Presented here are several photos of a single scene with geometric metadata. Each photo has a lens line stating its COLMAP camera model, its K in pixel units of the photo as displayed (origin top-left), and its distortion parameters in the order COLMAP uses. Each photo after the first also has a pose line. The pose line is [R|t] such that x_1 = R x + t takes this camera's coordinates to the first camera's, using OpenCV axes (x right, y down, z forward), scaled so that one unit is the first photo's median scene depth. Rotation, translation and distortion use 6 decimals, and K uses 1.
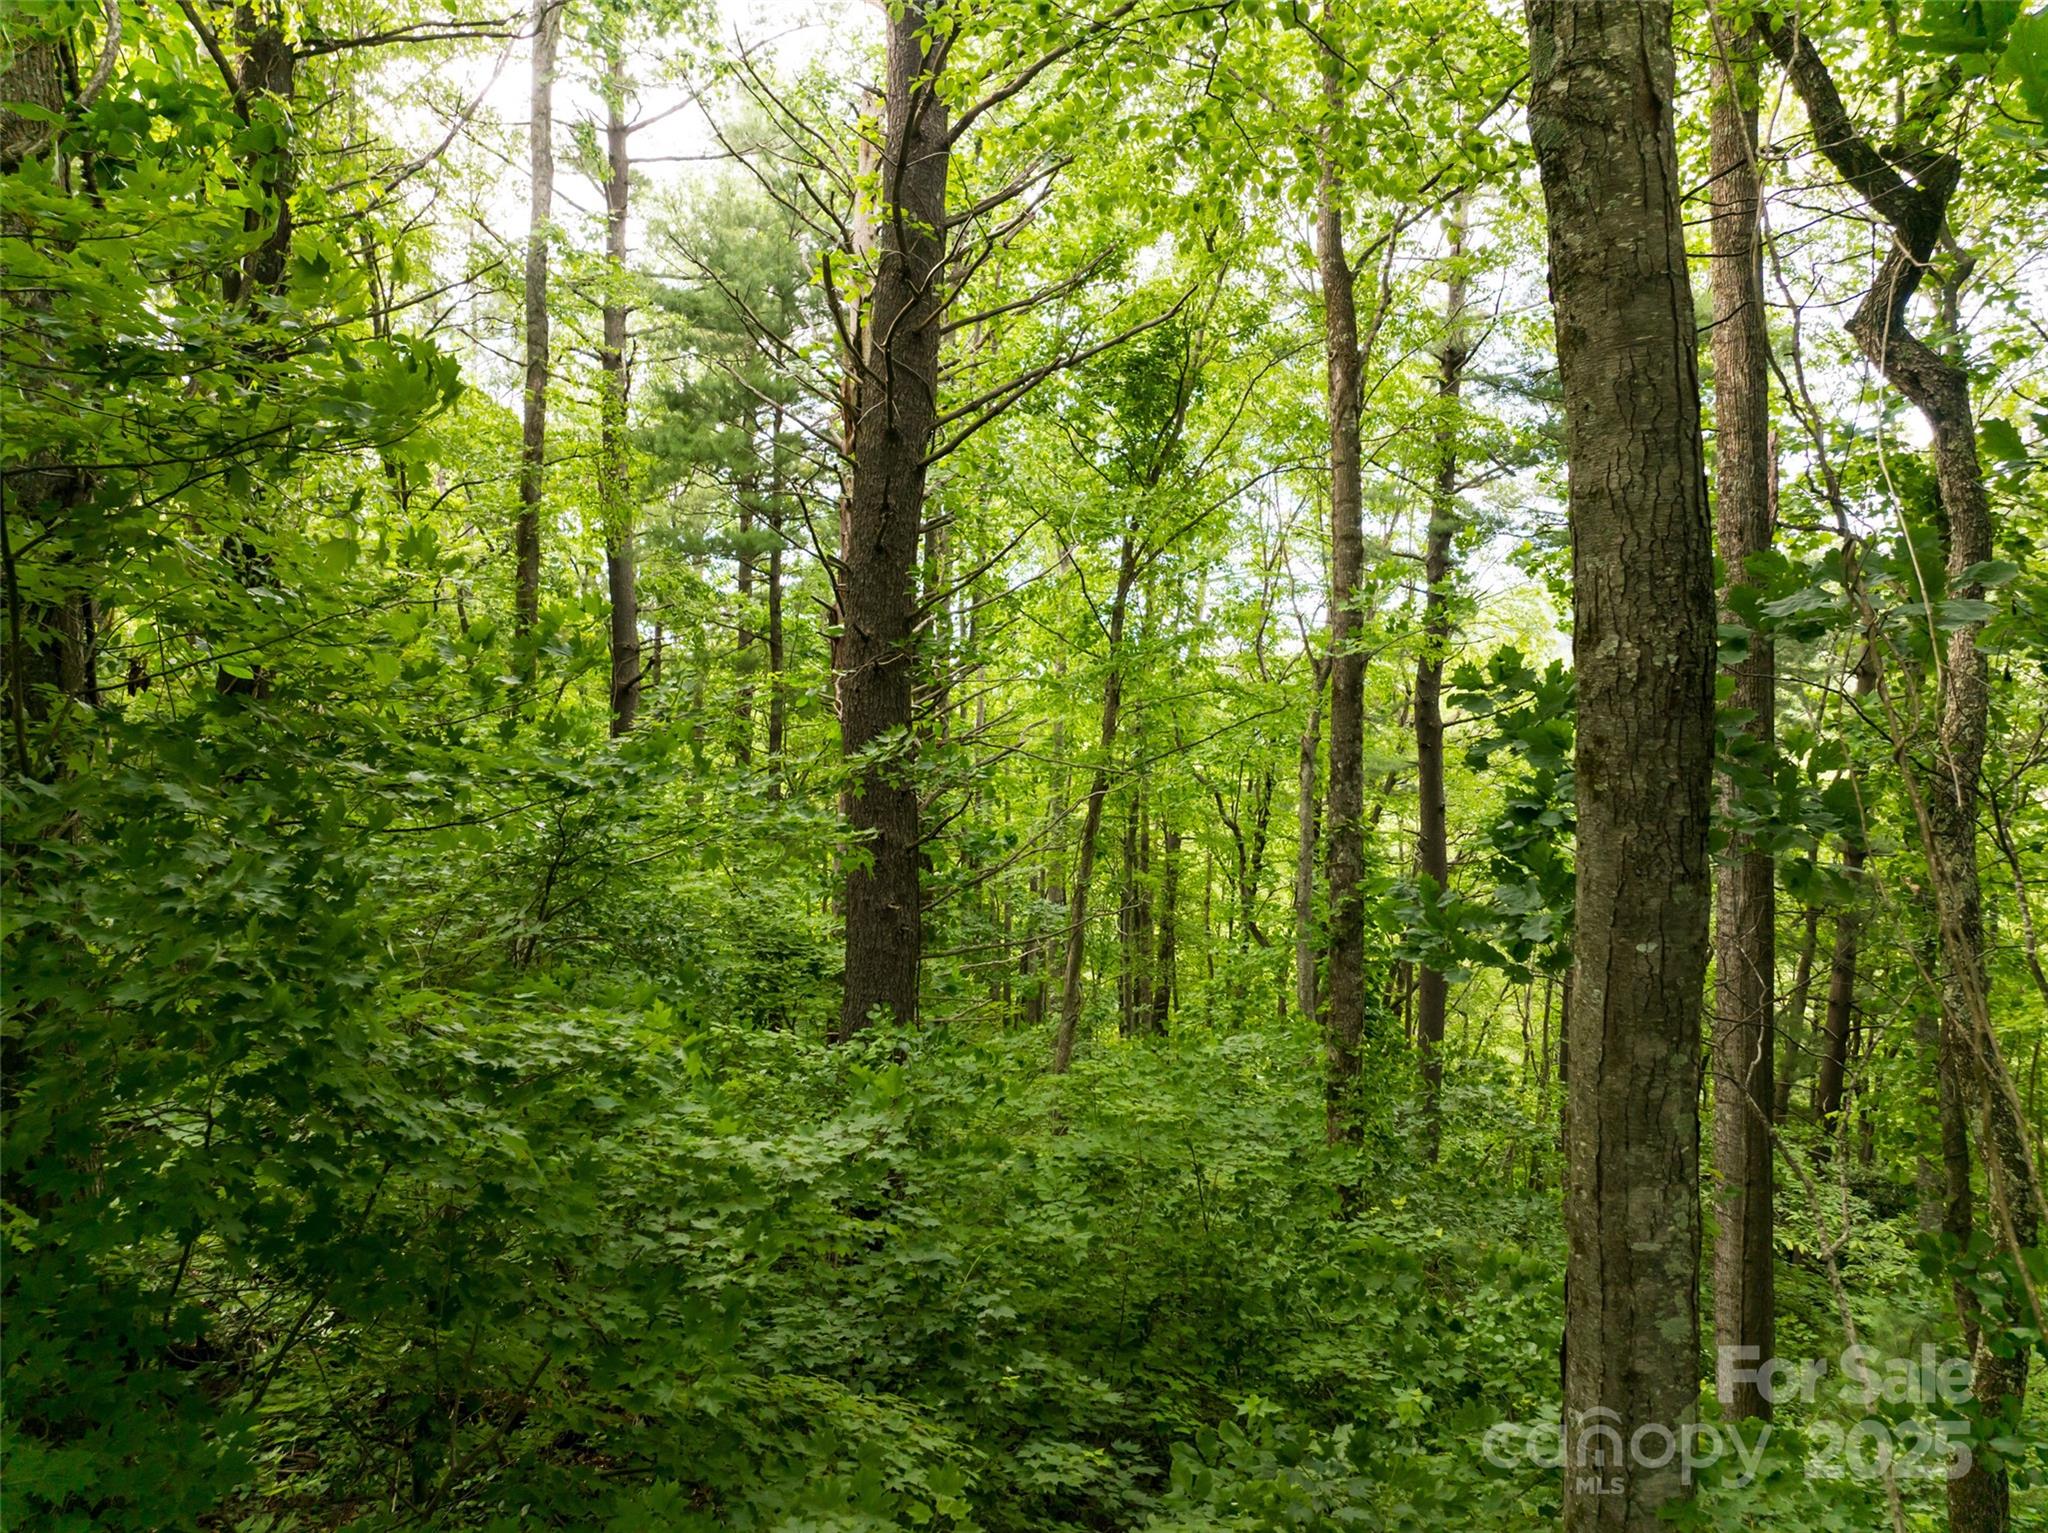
lens RADIAL K [[1485.3, 0, 1030.4], [0, 1485.3, 765.8], [0, 0, 1]] dist [-0.041267, 0.008417]
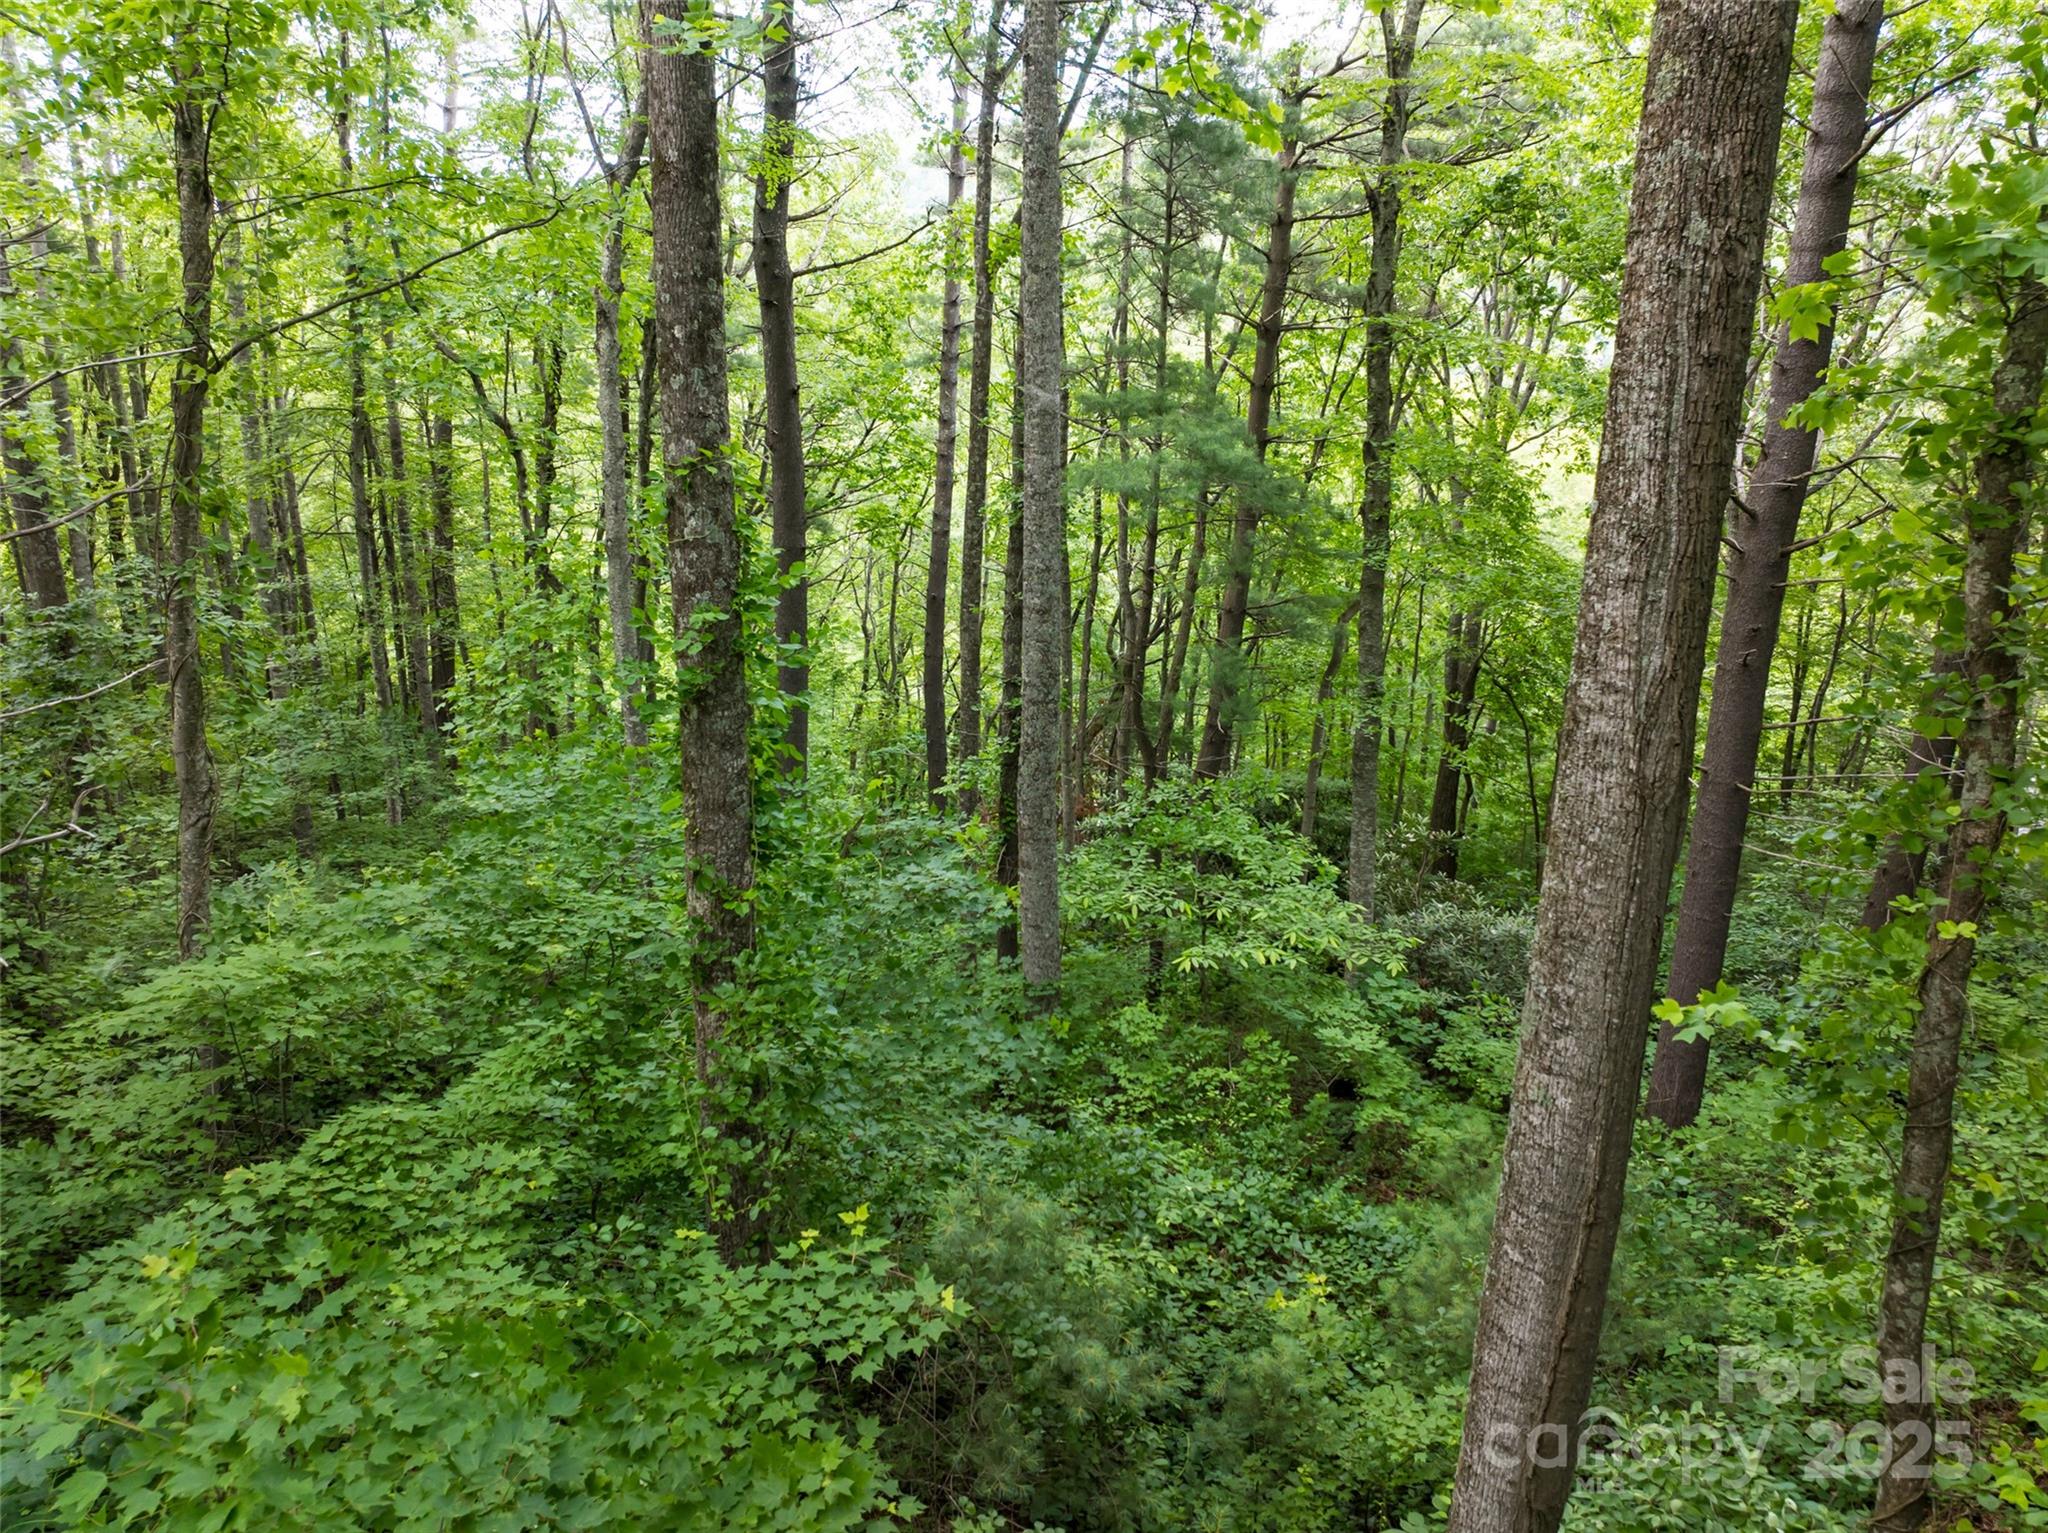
lens RADIAL K [[1485.3, 0, 1030.4], [0, 1485.3, 765.8], [0, 0, 1]] dist [-0.041267, 0.008417]
pose [[0.898715, -0.119140, 0.422039, 0.049562], [-0.005181, 0.959436, 0.281878, -0.000640], [-0.438503, -0.255514, 0.861643, 0.266692]]
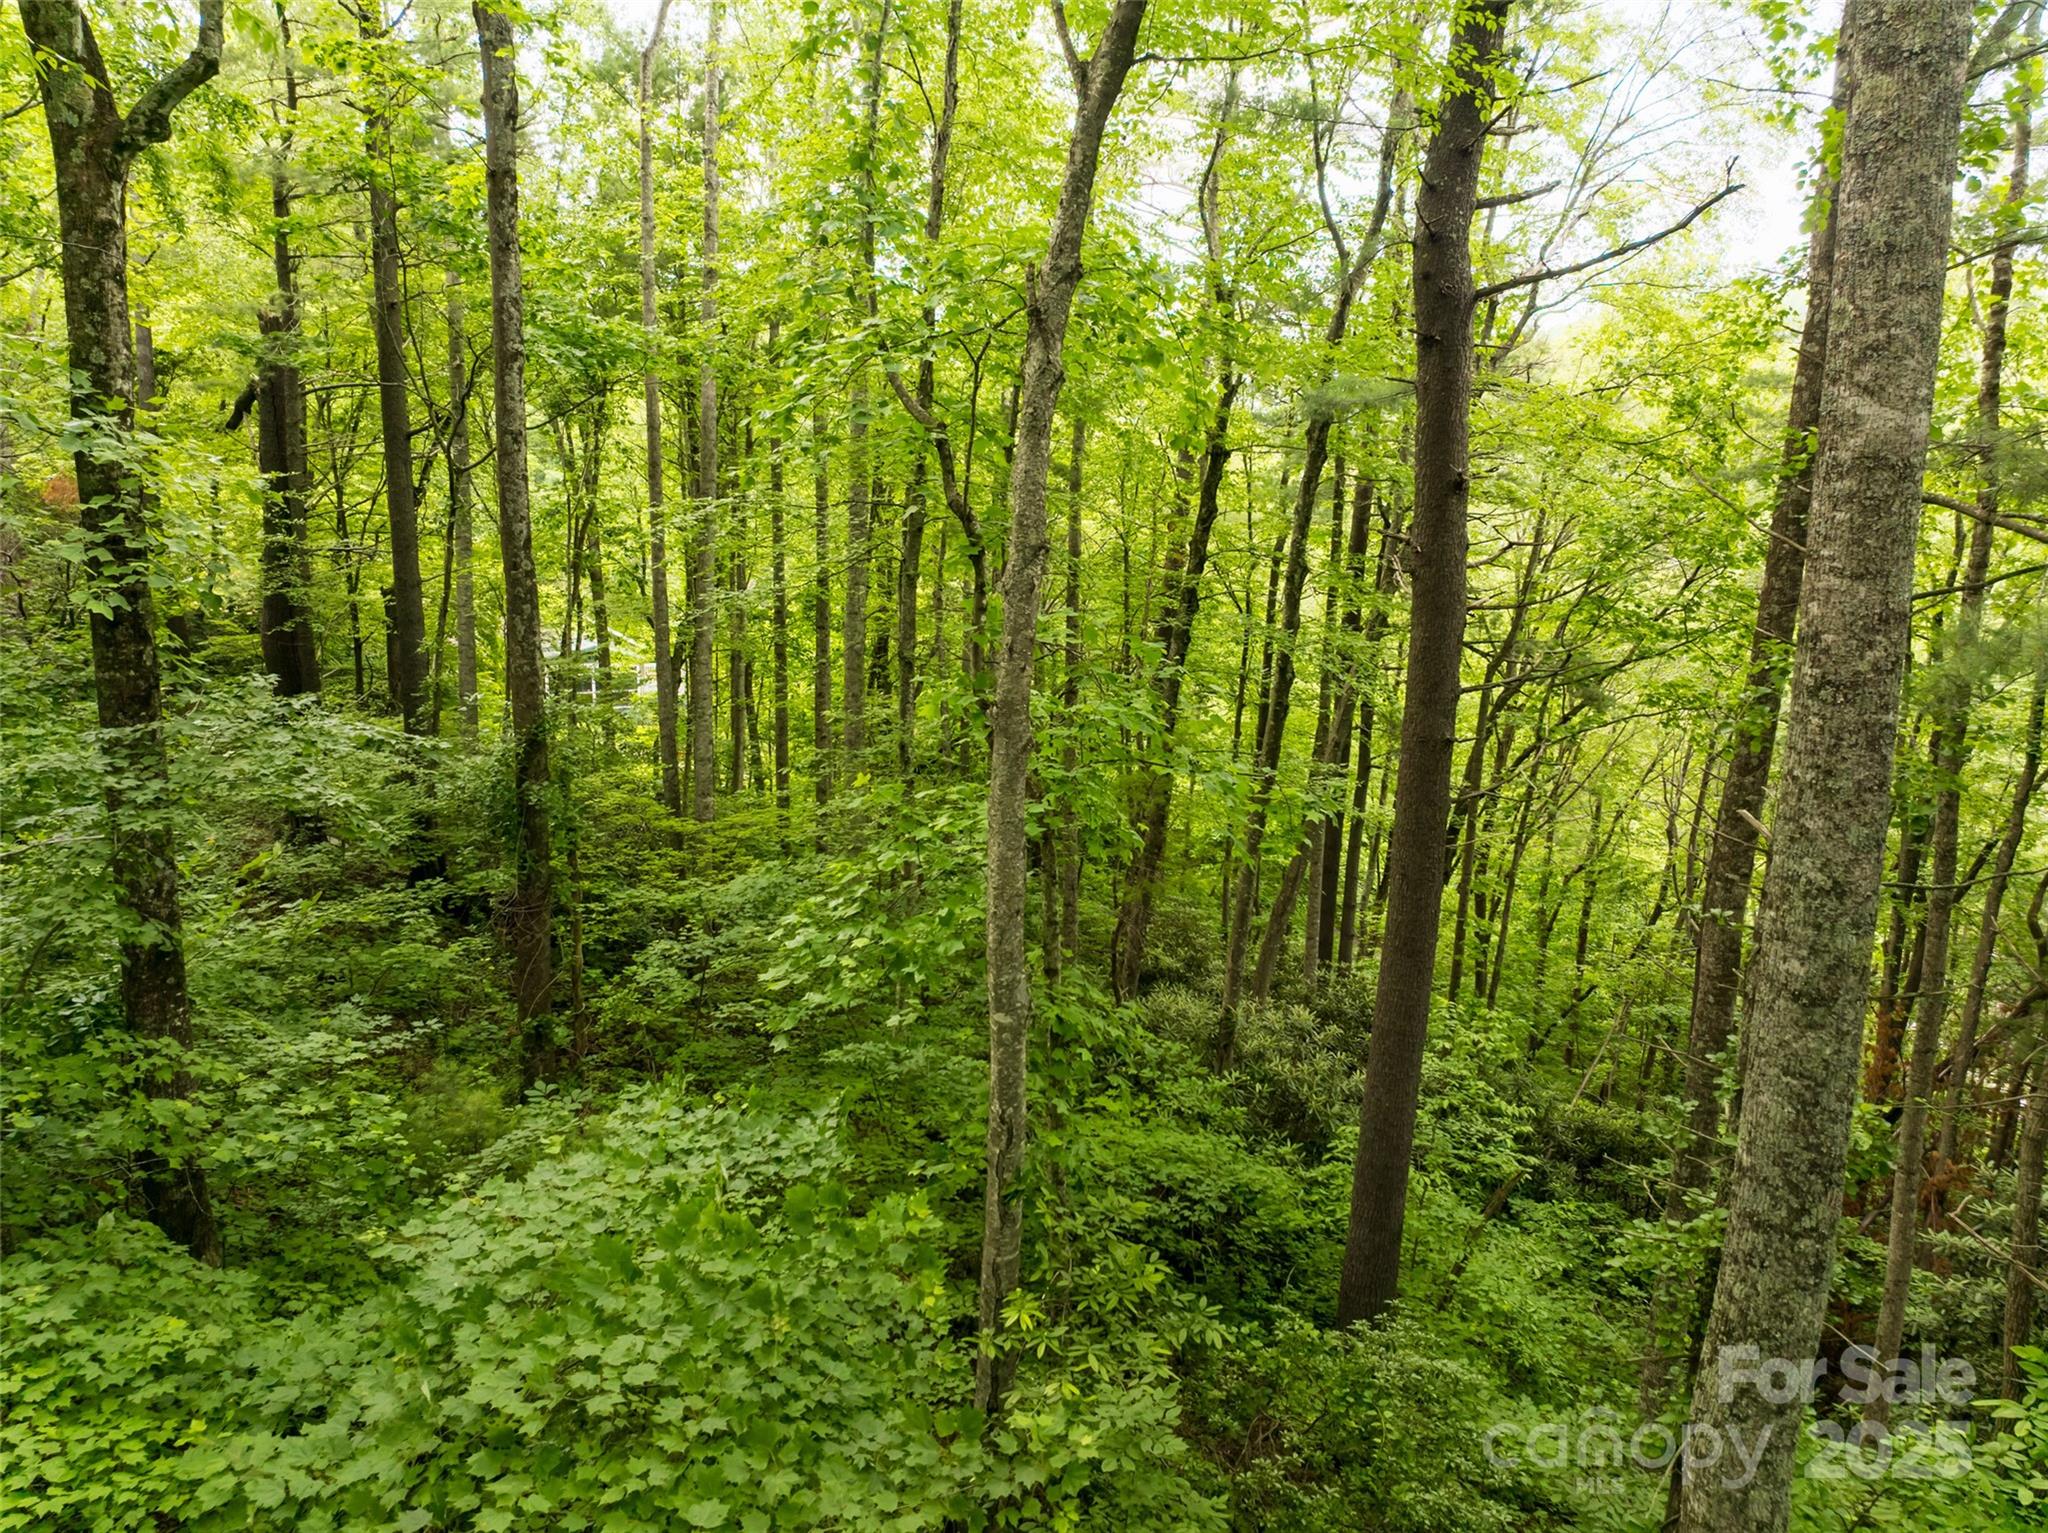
lens RADIAL K [[1485.3, 0, 1030.4], [0, 1485.3, 765.8], [0, 0, 1]] dist [-0.041267, 0.008417]
pose [[0.993857, 0.028761, -0.106873, 0.201139], [-0.008349, 0.982376, 0.186729, 0.030627], [0.110360, -0.184689, 0.976581, 0.542963]]
